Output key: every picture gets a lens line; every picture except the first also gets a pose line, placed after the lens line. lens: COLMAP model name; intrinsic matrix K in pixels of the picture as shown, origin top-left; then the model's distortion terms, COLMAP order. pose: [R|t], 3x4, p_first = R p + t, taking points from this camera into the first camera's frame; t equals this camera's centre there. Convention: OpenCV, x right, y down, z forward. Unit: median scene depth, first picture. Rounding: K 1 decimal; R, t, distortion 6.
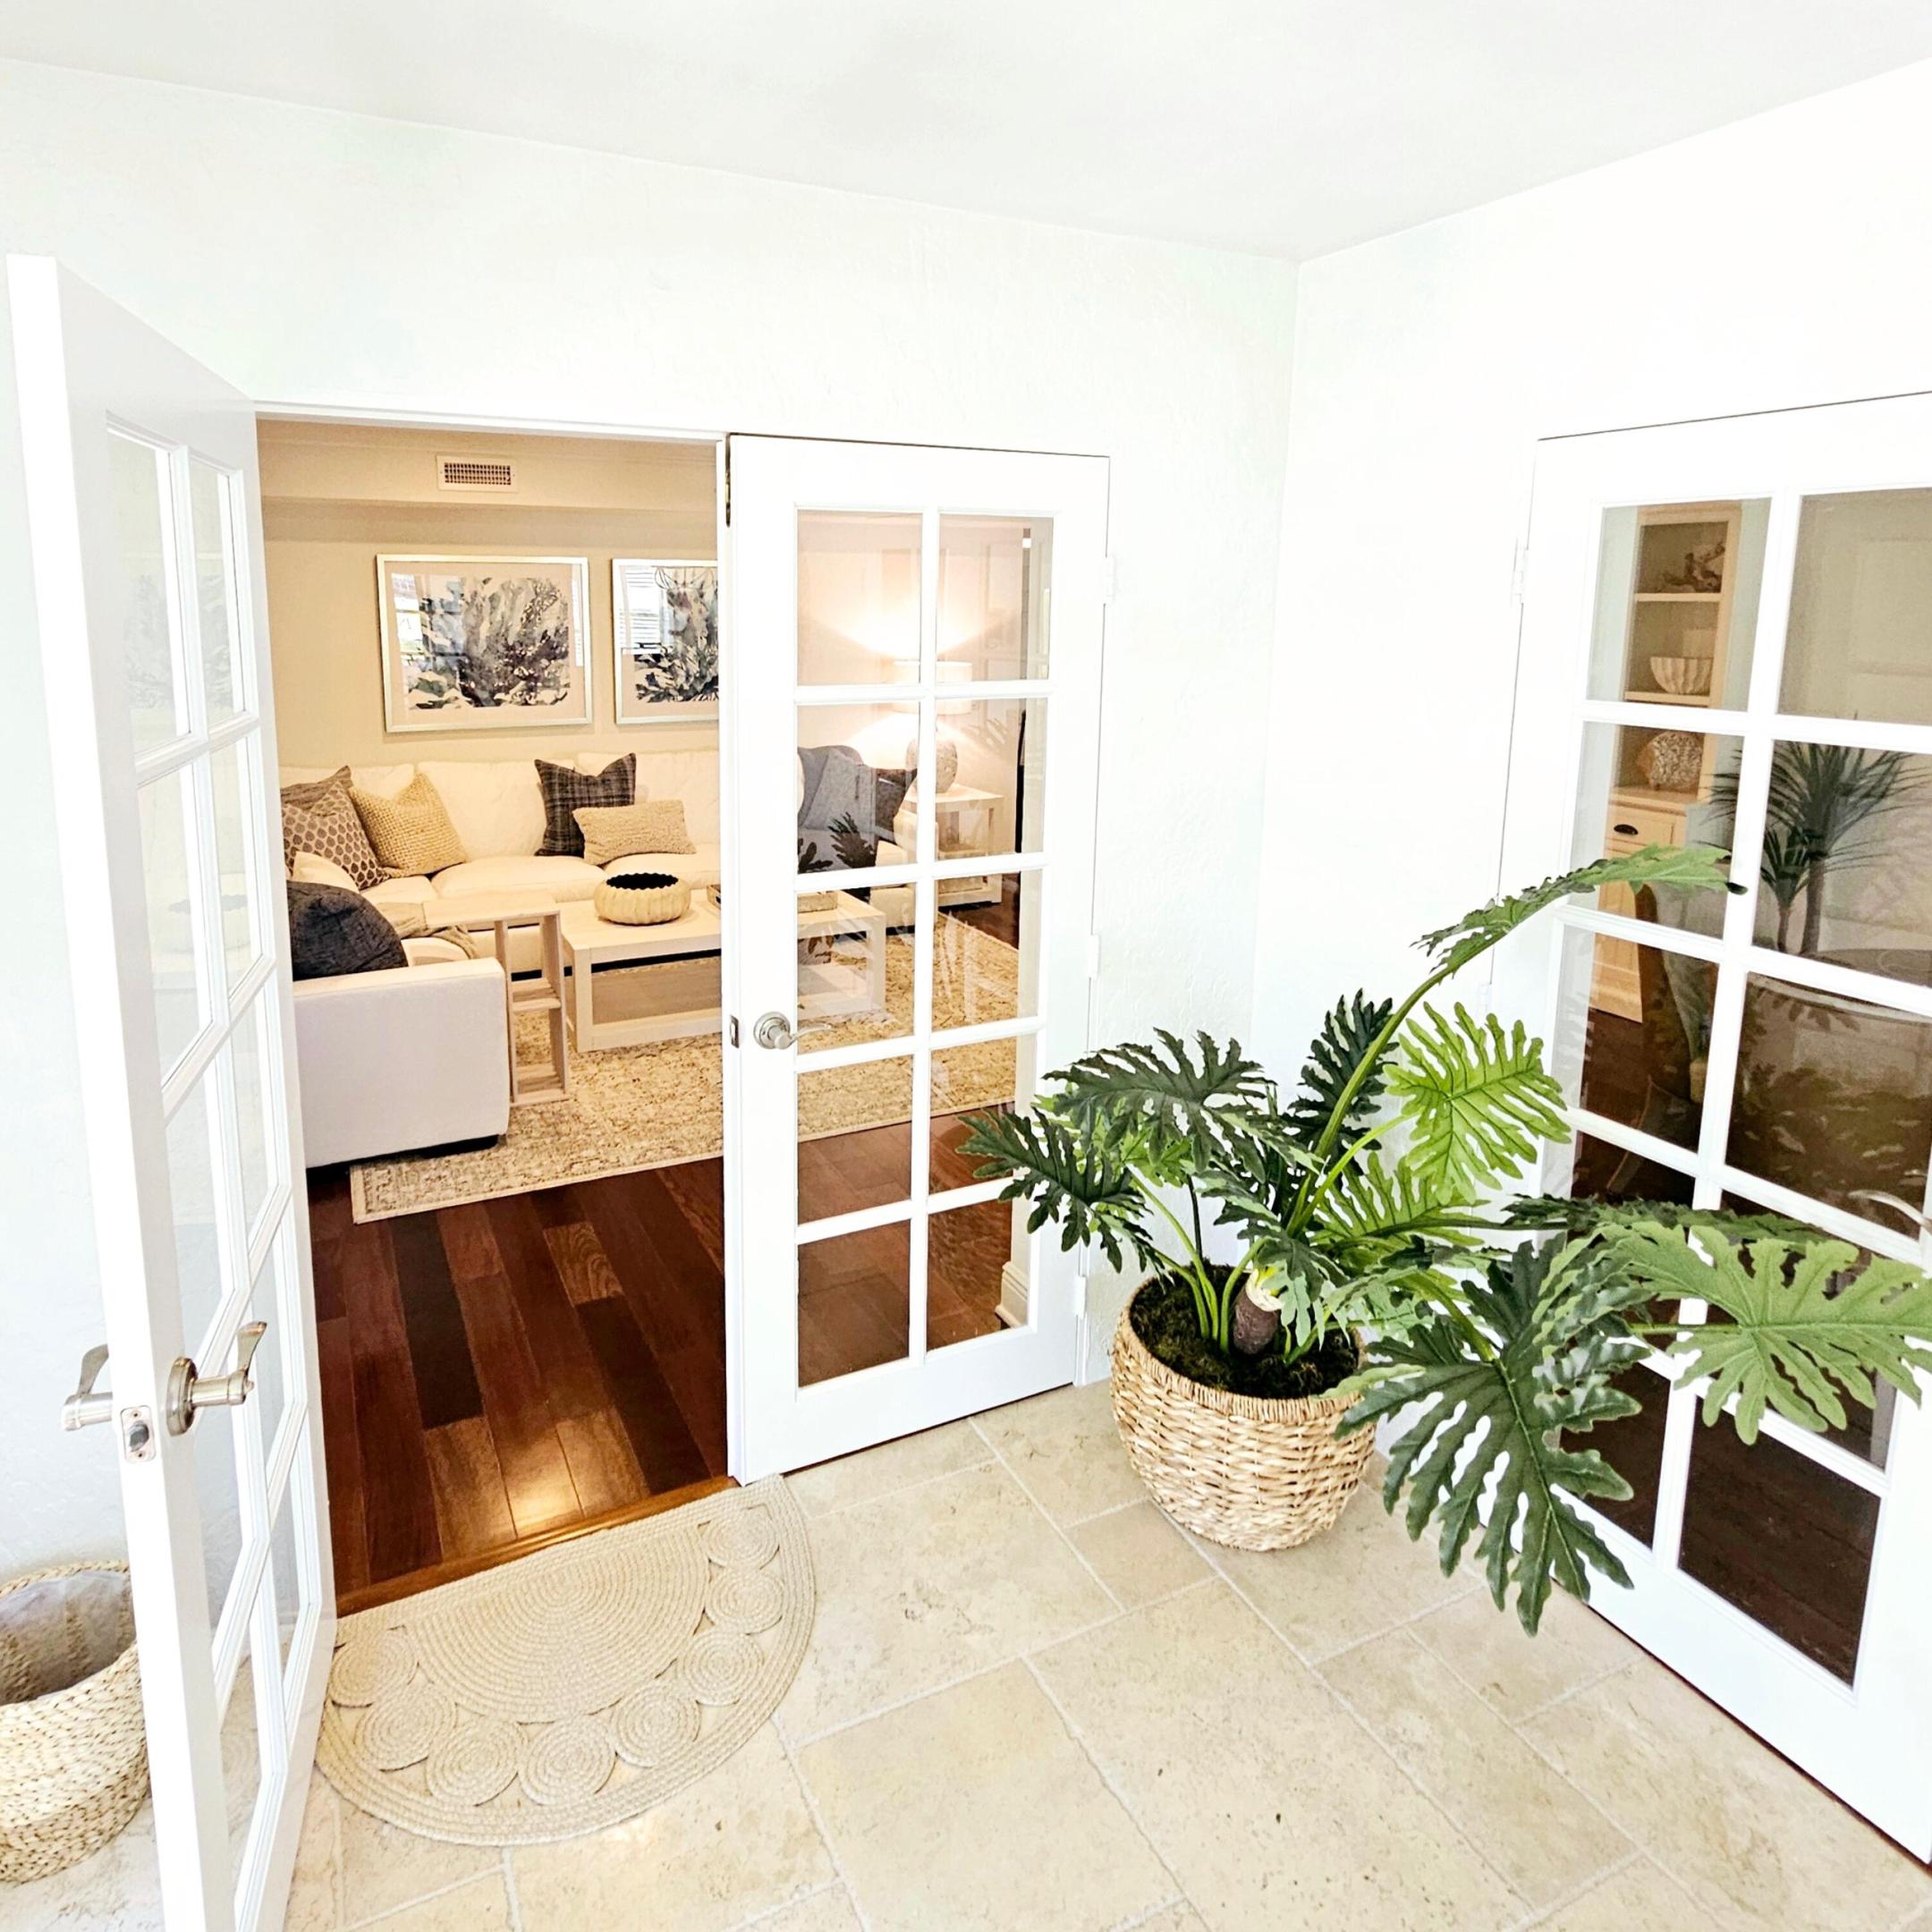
lens RADIAL K [[1213.3, 0, 841.2], [0, 1213.3, 781.8], [0, 0, 1]] dist [-0.004225, 0.001521]
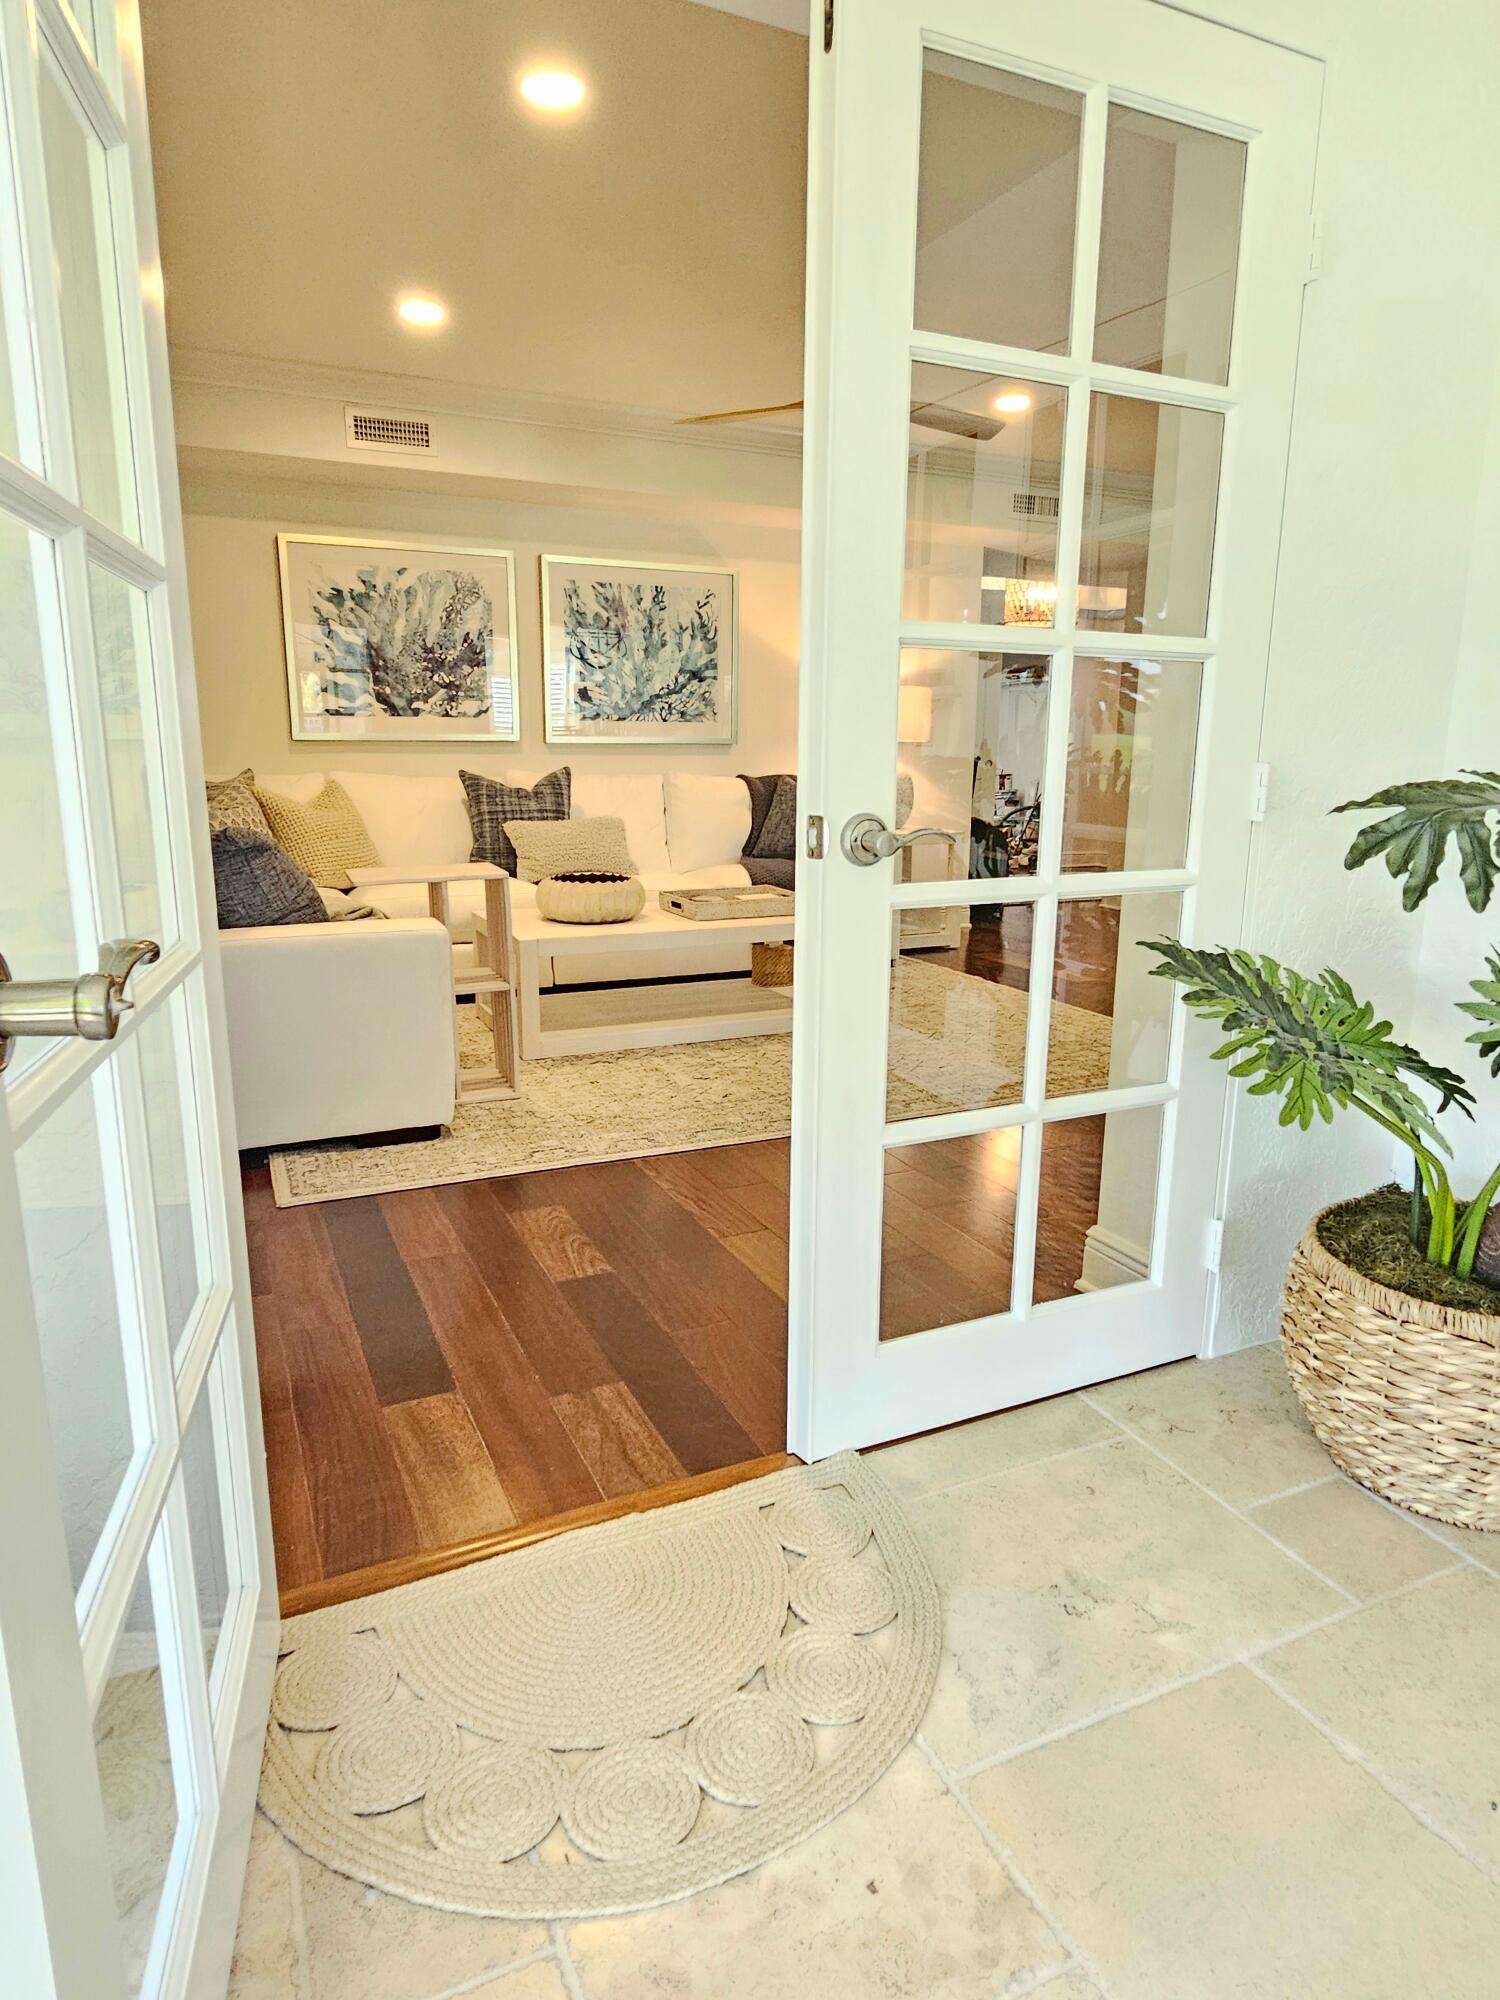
lens RADIAL K [[1184.3, 0, 750.0], [0, 1184.3, 1000.0], [0, 0, 1]] dist [-0.000849, -0.003454]
pose [[0.999874, 0.001168, 0.015823, -0.132172], [-0.002205, 0.997839, 0.065669, 0.245581], [-0.015712, -0.065696, 0.997716, 0.283091]]
